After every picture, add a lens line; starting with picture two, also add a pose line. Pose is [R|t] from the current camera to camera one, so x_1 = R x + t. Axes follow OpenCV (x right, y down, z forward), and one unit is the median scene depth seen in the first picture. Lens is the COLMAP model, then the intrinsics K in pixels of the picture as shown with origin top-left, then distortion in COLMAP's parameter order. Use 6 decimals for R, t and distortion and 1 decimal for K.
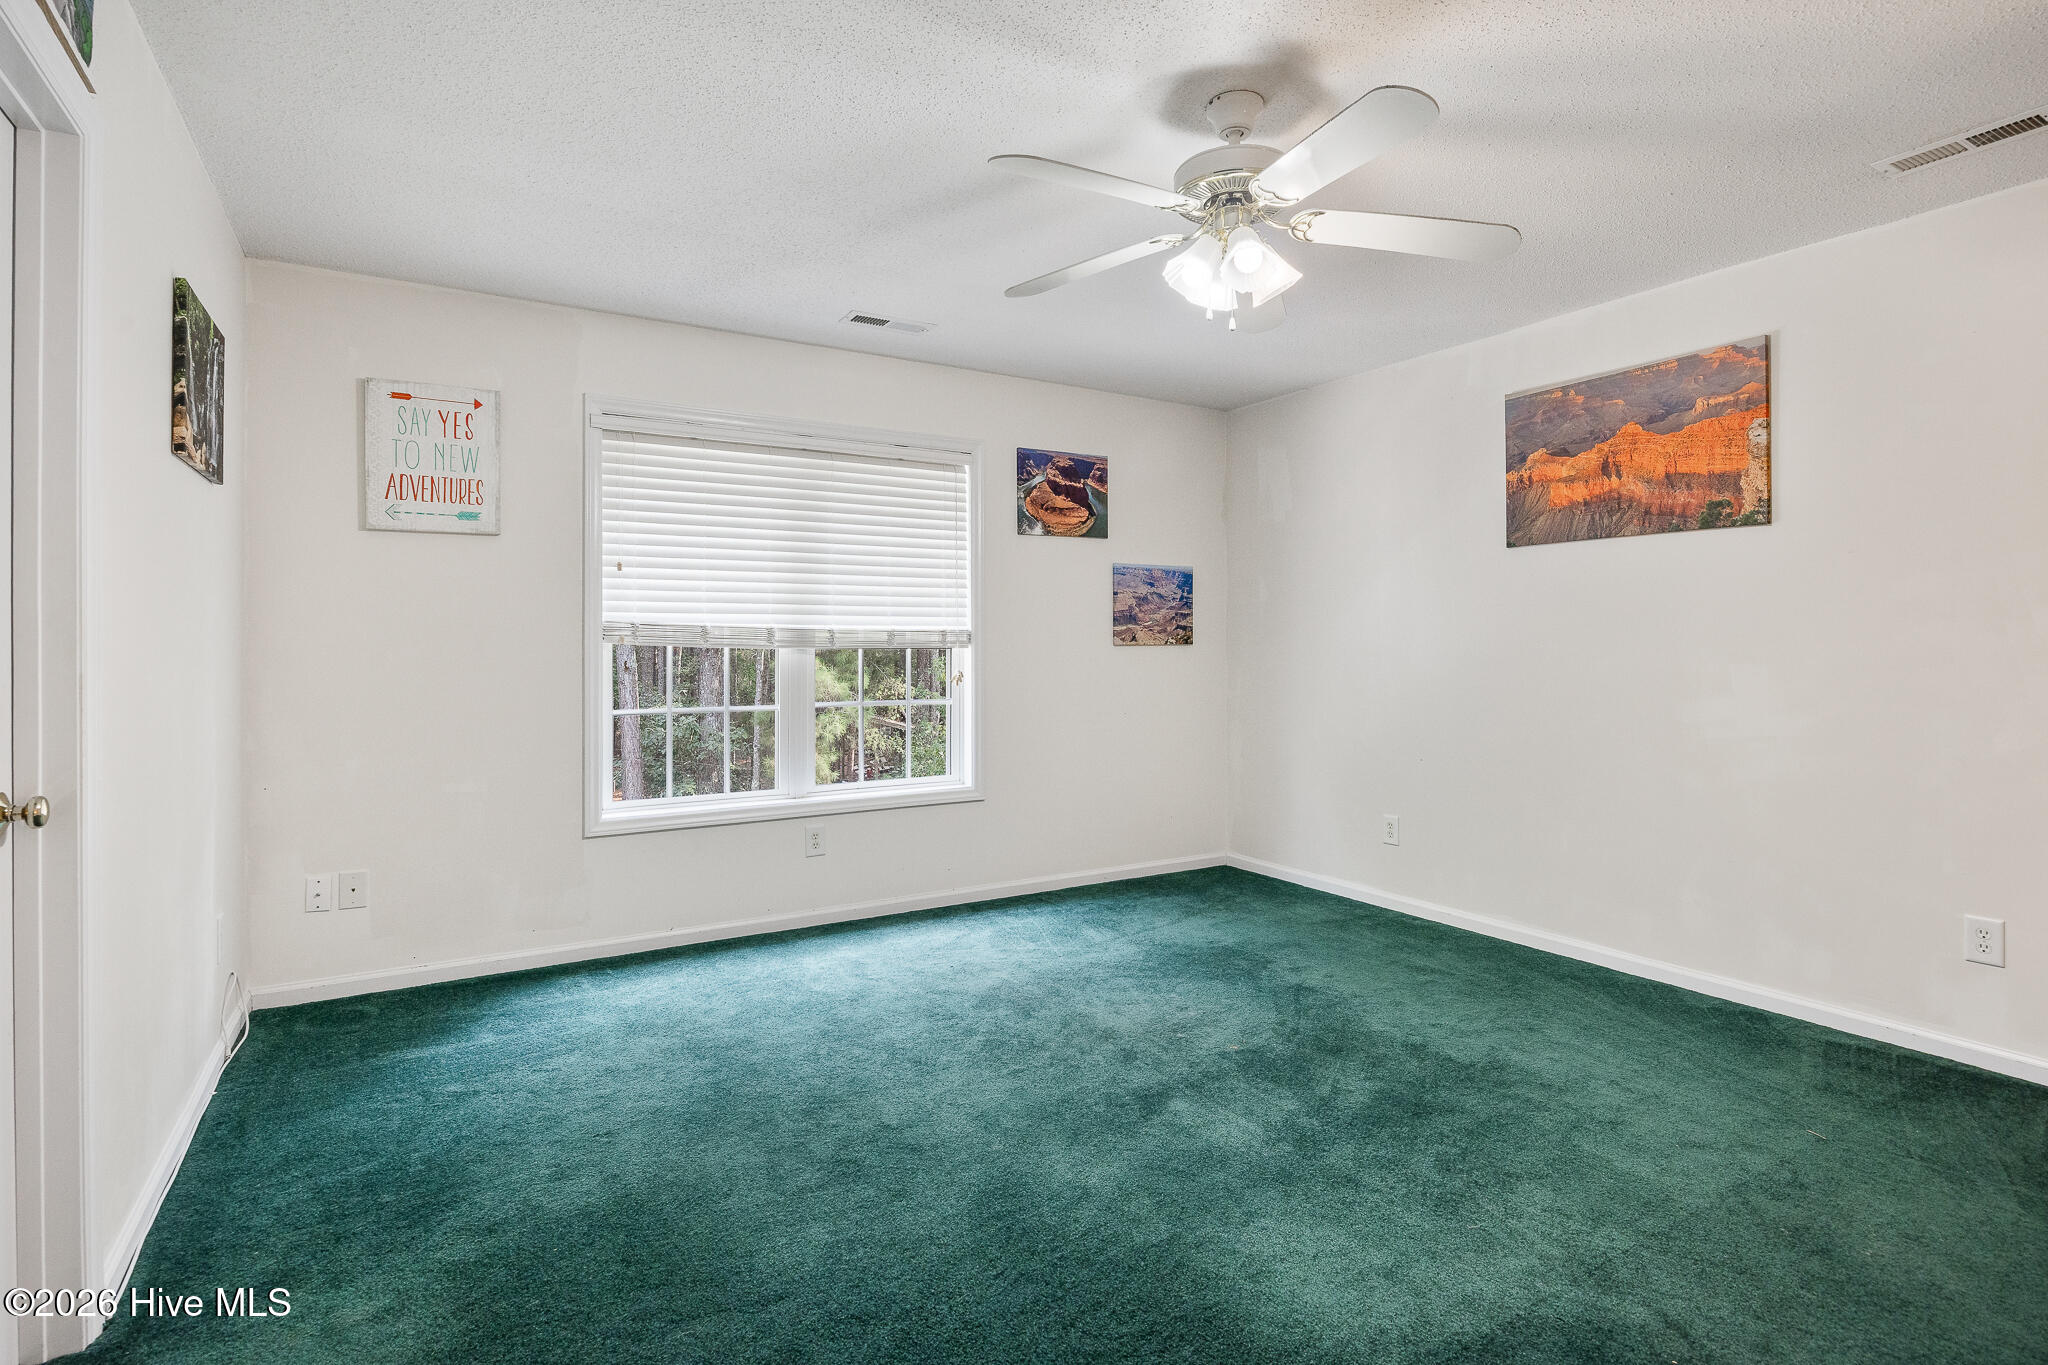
lens RADIAL K [[1018.3, 0, 1023.8], [0, 1018.3, 663.3], [0, 0, 1]] dist [-0.008325, 0.001377]
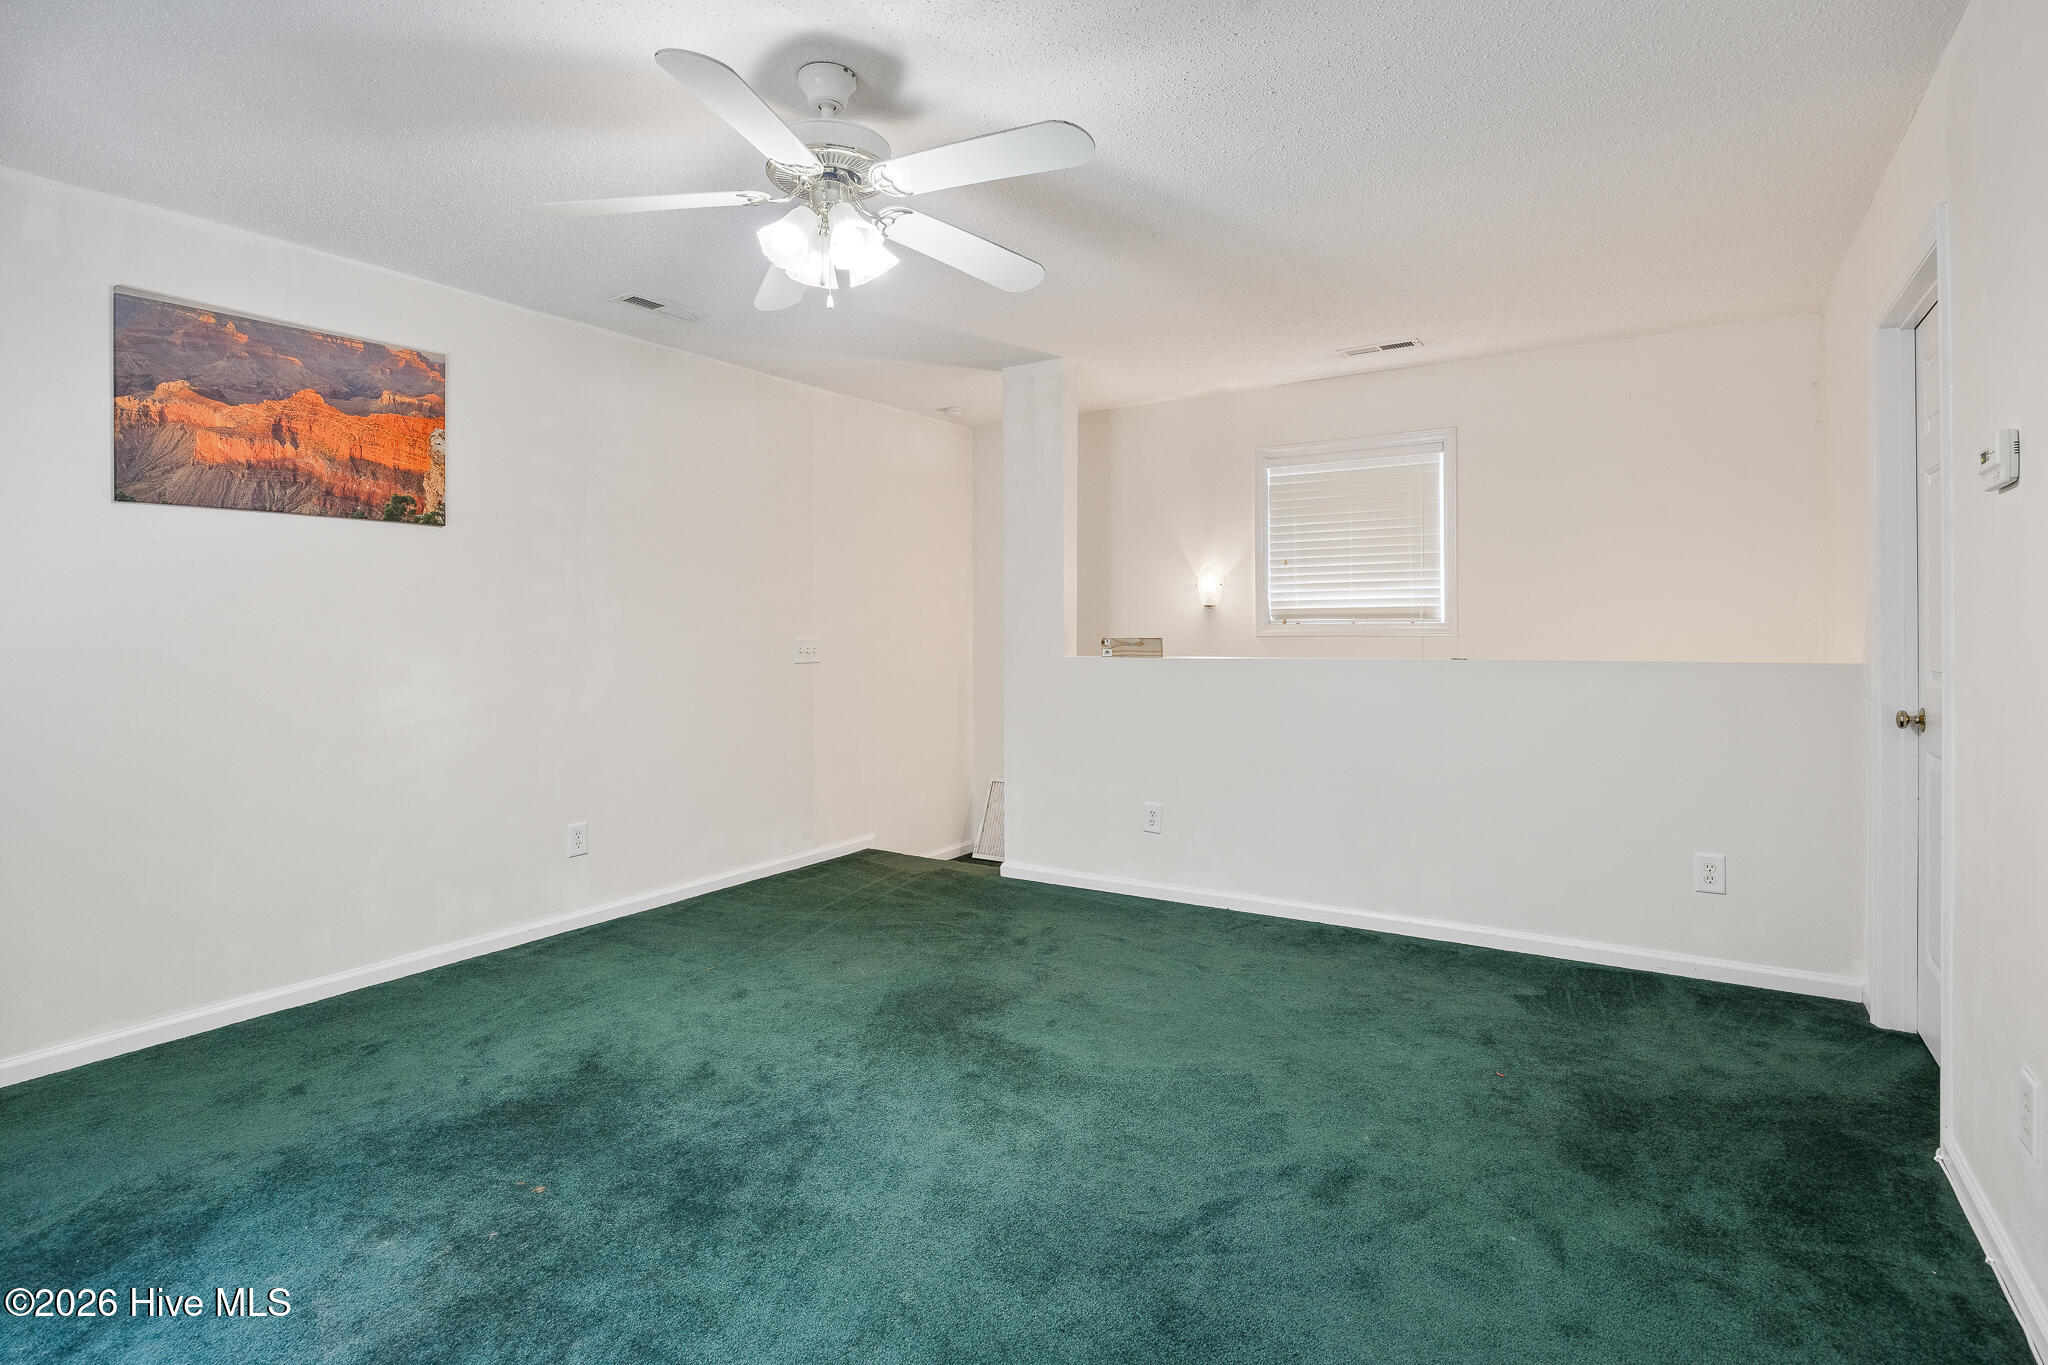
lens RADIAL K [[1018.3, 0, 1031.6], [0, 1018.3, 634.1], [0, 0, 1]] dist [-0.008325, 0.001377]
pose [[-0.449050, -0.006492, 0.893483, -0.495762], [0.018333, 0.999696, 0.016477, -0.023456], [-0.893318, 0.023779, -0.448795, 0.841202]]
